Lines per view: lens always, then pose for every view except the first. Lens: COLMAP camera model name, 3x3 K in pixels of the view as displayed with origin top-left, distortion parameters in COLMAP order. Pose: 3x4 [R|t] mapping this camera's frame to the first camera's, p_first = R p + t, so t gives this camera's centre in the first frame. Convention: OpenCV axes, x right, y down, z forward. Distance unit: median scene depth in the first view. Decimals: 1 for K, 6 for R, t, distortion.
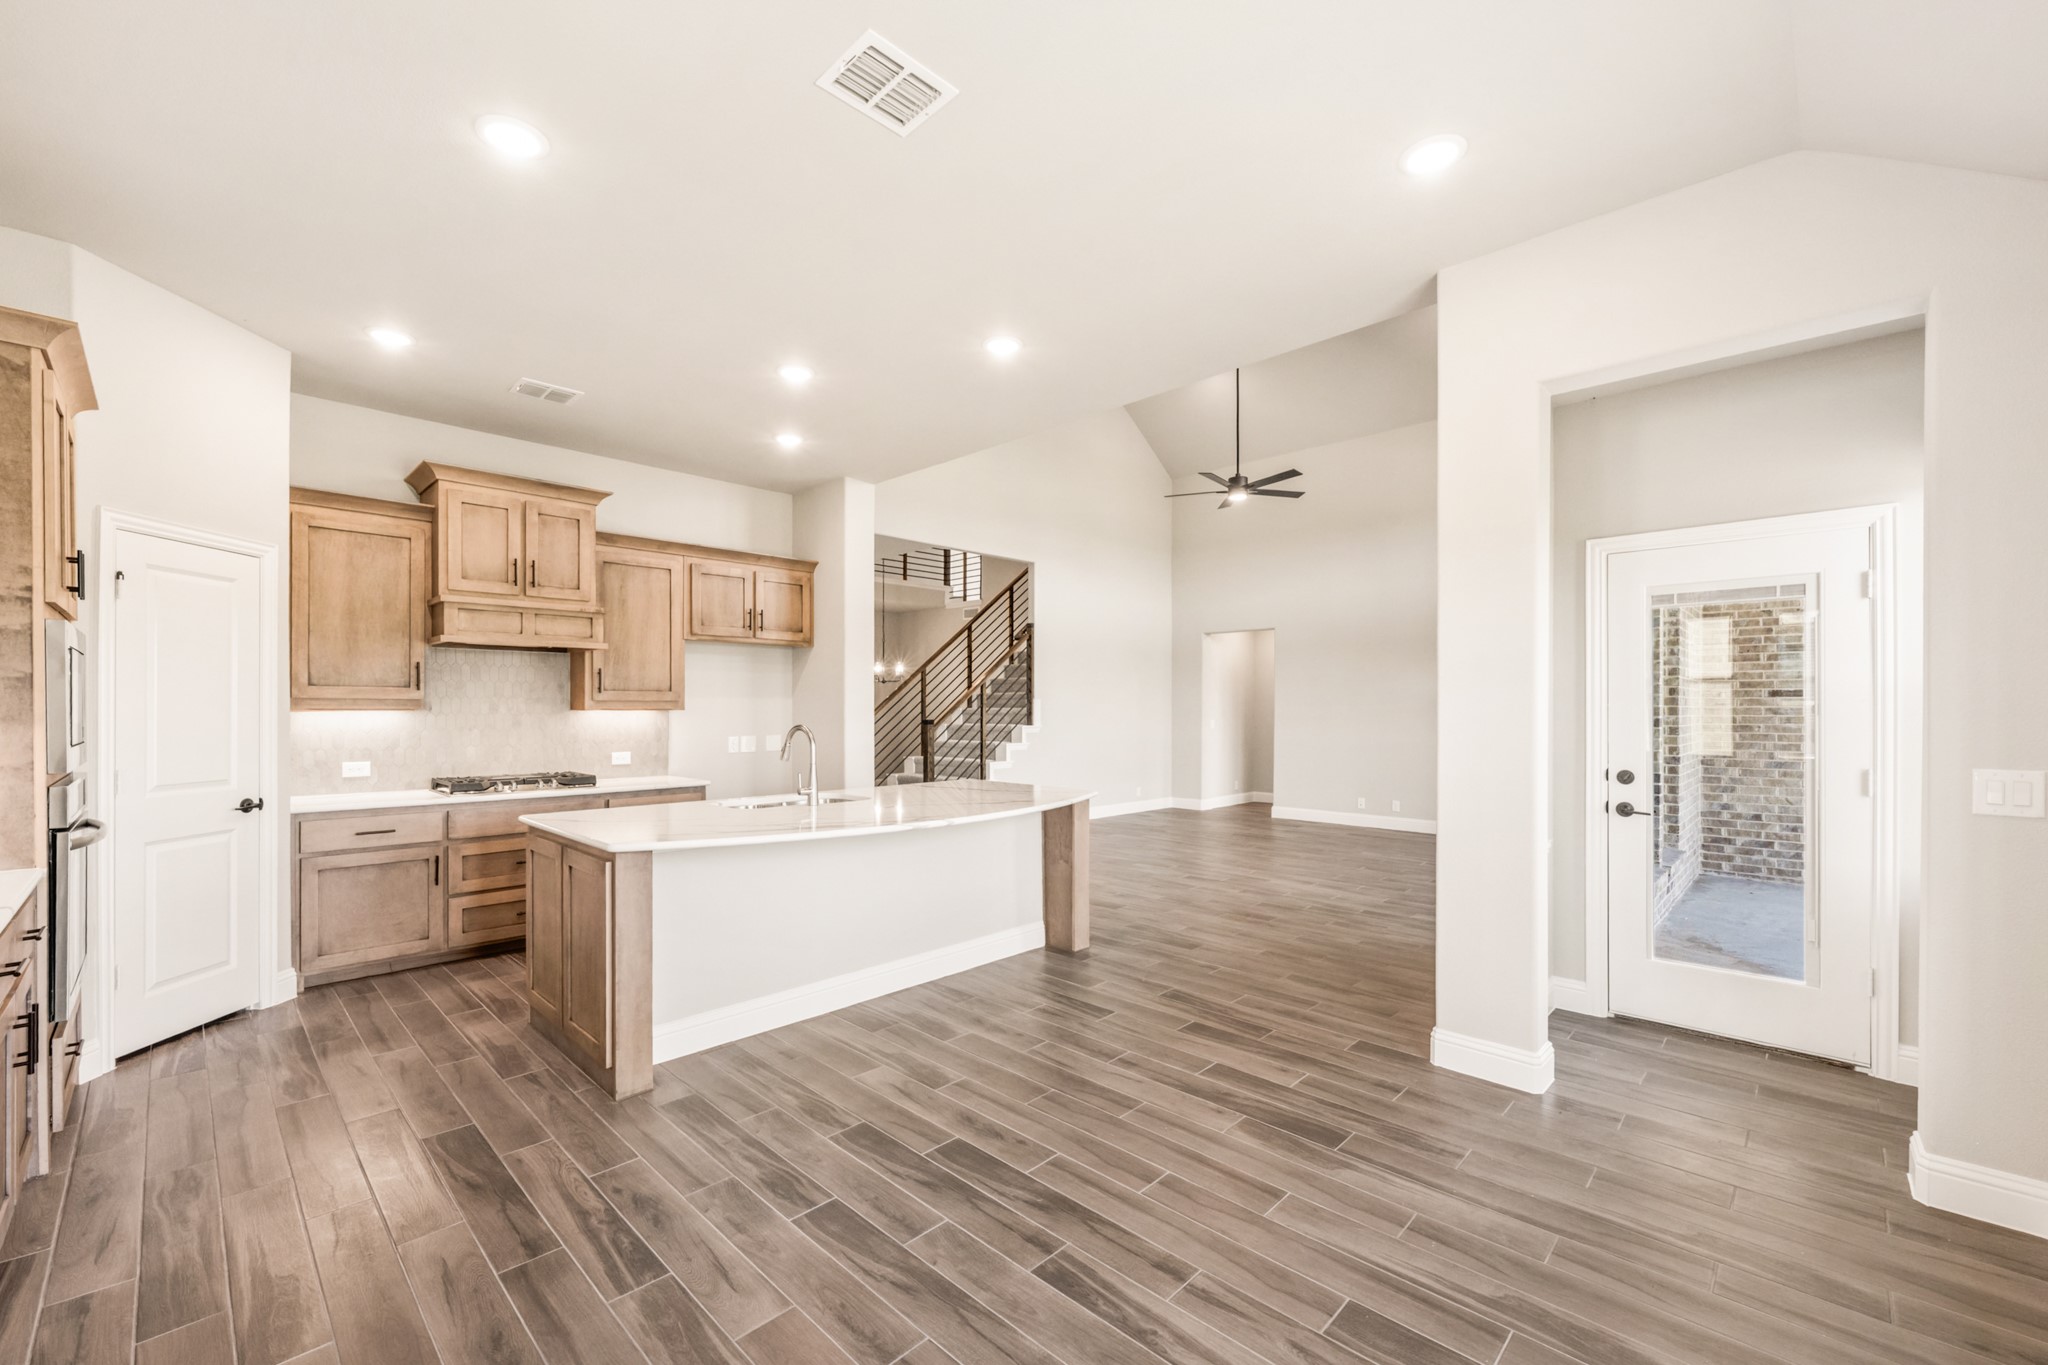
lens RADIAL K [[841.9, 0, 1021.2], [0, 841.9, 712.2], [0, 0, 1]] dist [-0.000066, 0.000166]
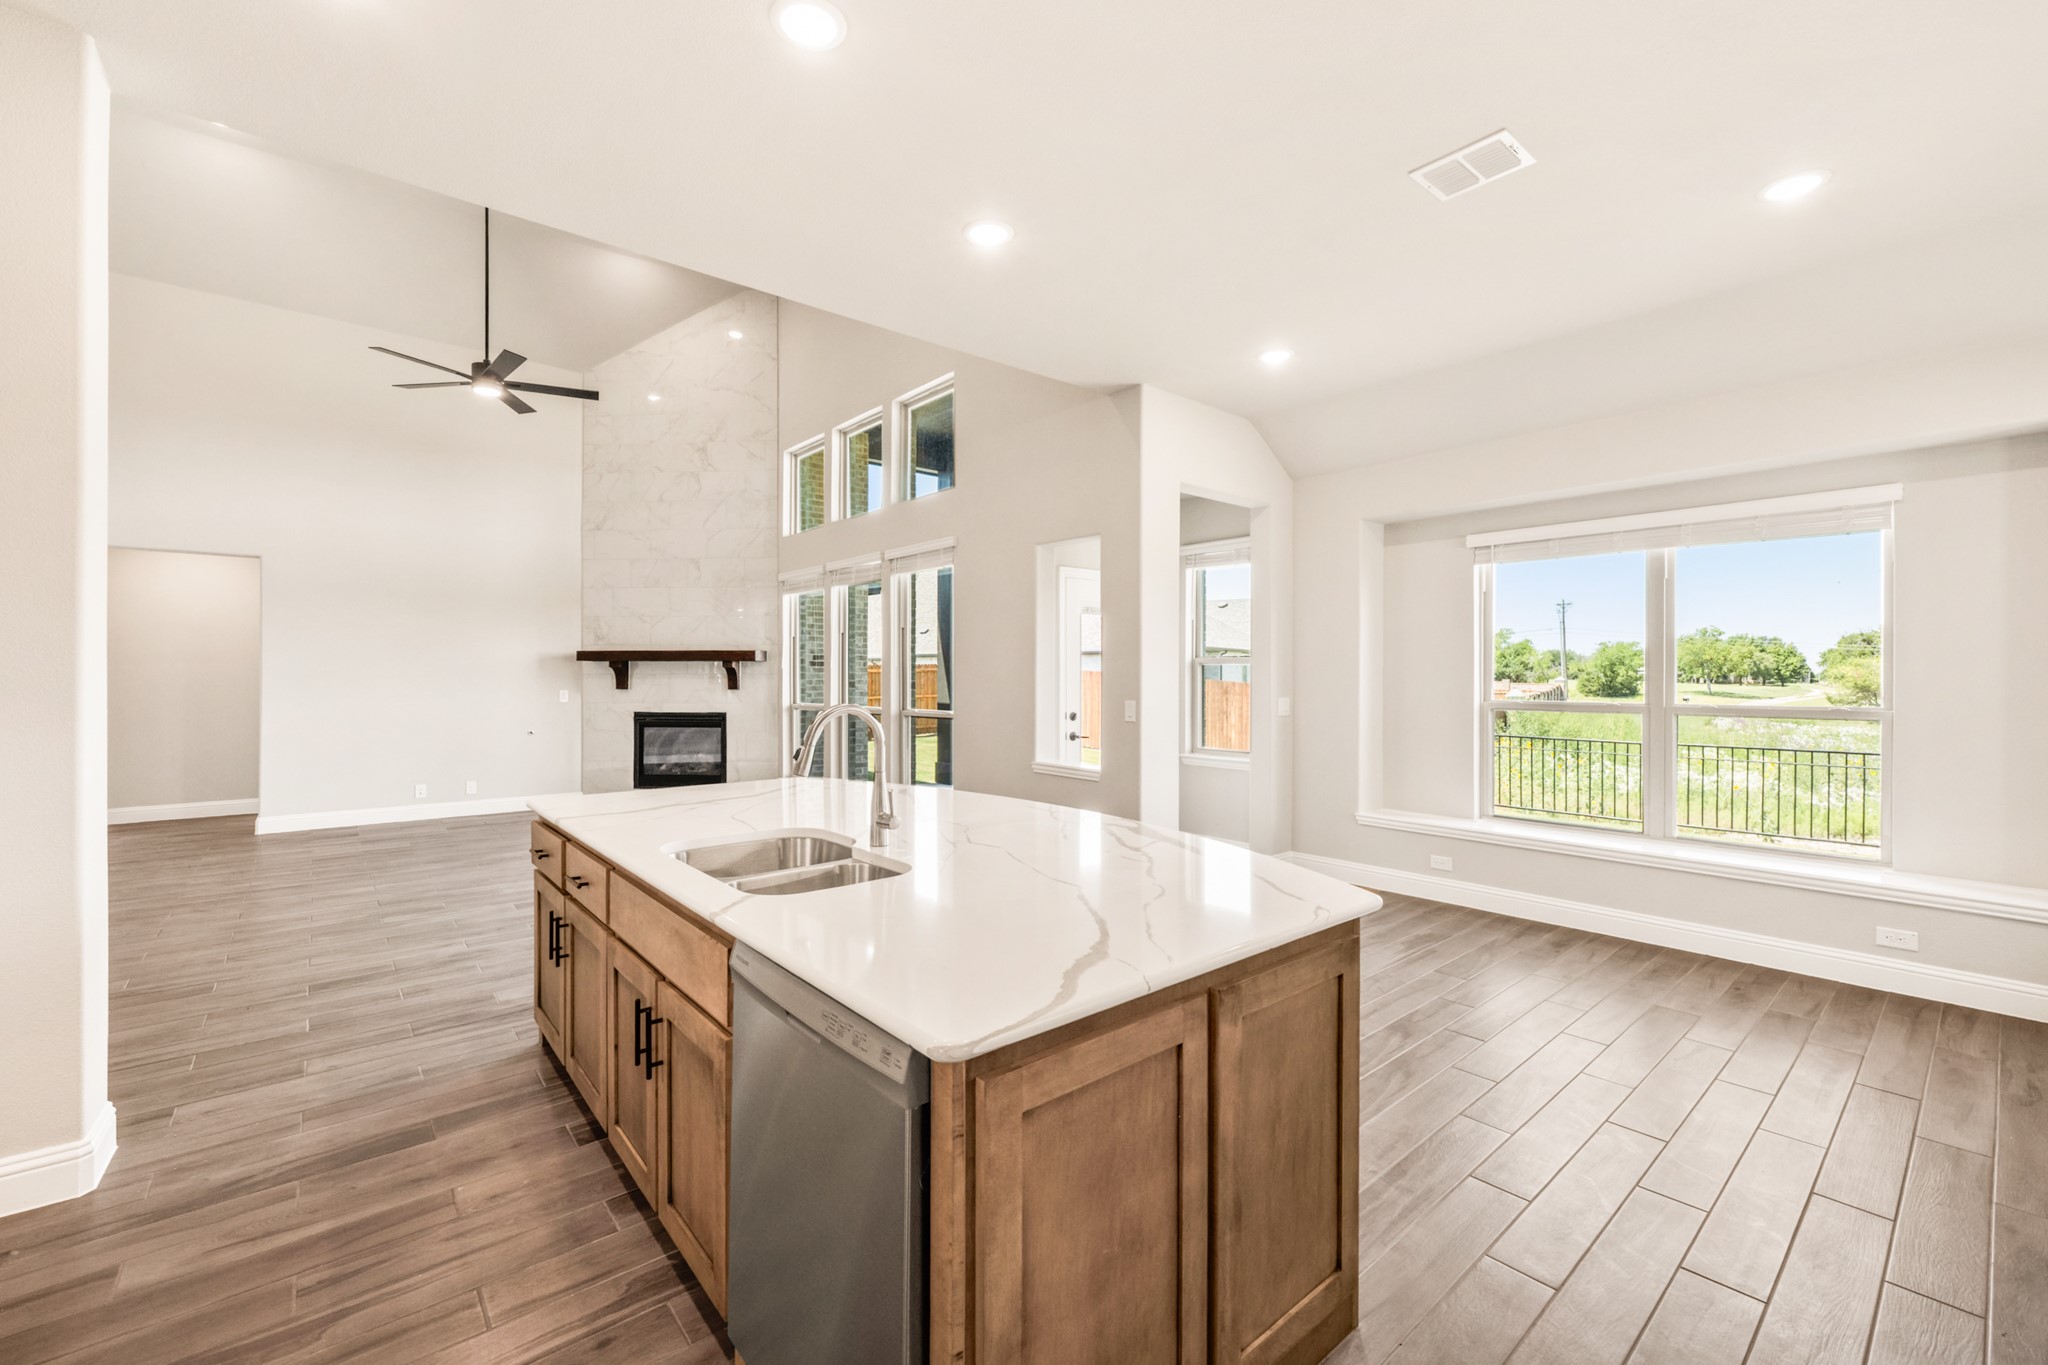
lens RADIAL K [[828.5, 0, 1024.0], [0, 828.5, 682.5], [0, 0, 1]] dist [0.000671, 0.000182]
pose [[0.095944, -0.011384, 0.995322, -0.609223], [0.003505, 0.999932, 0.011099, -0.004342], [-0.995381, 0.002424, 0.095977, 0.654081]]
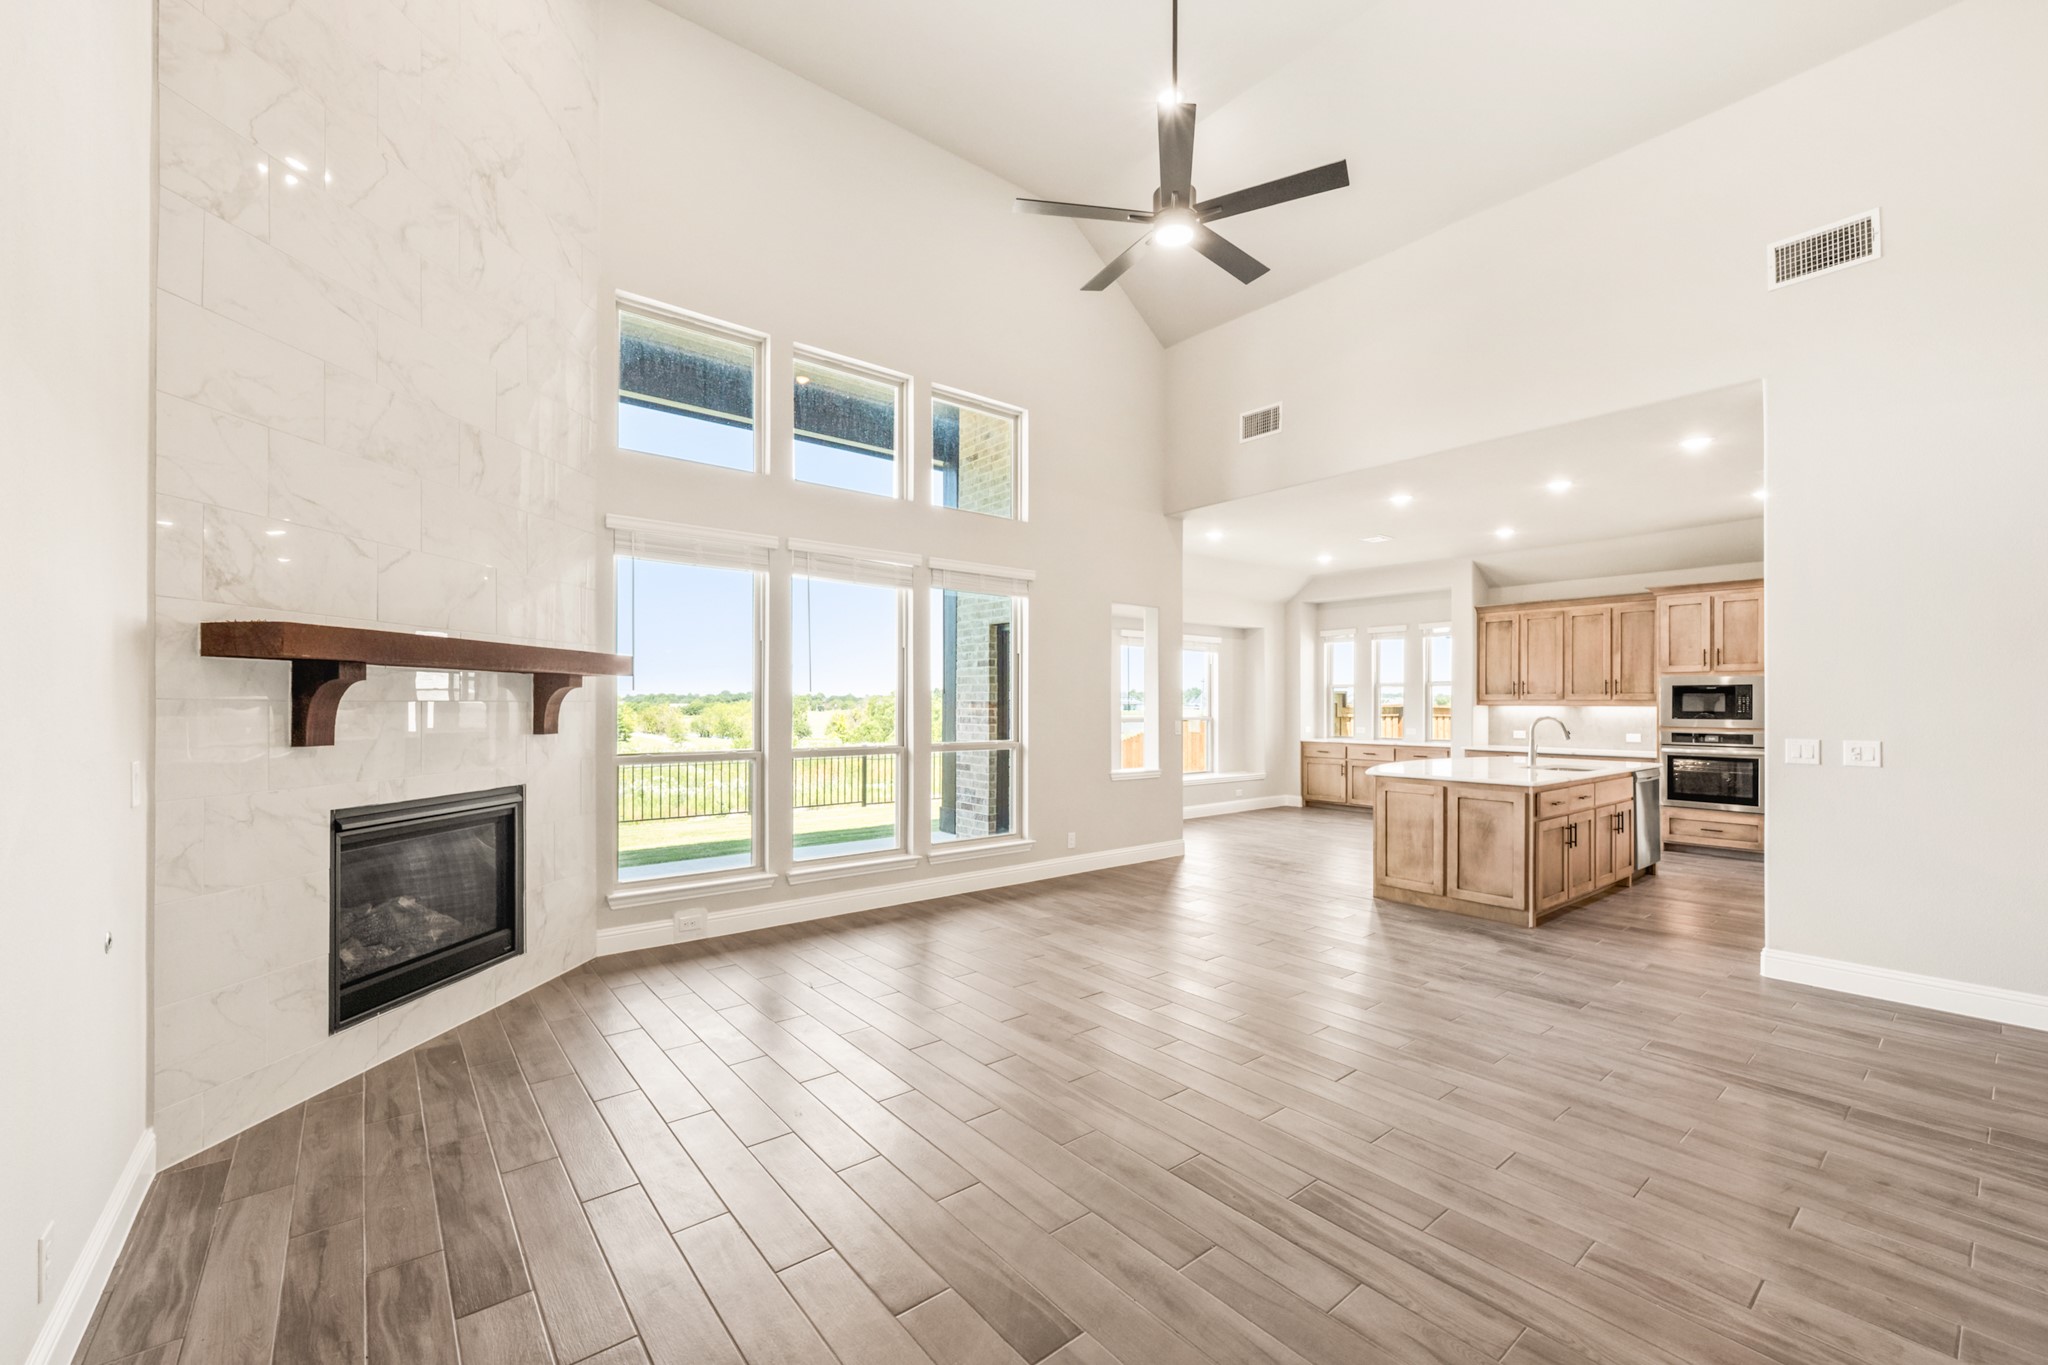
lens RADIAL K [[834.1, 0, 1018.2], [0, 834.1, 701.0], [0, 0, 1]] dist [0.000089, -0.000125]
pose [[-0.992225, -0.004304, 0.124381, 0.408805], [-0.004194, 0.999991, 0.001150, -0.008154], [-0.124385, 0.000619, -0.992234, 2.082744]]
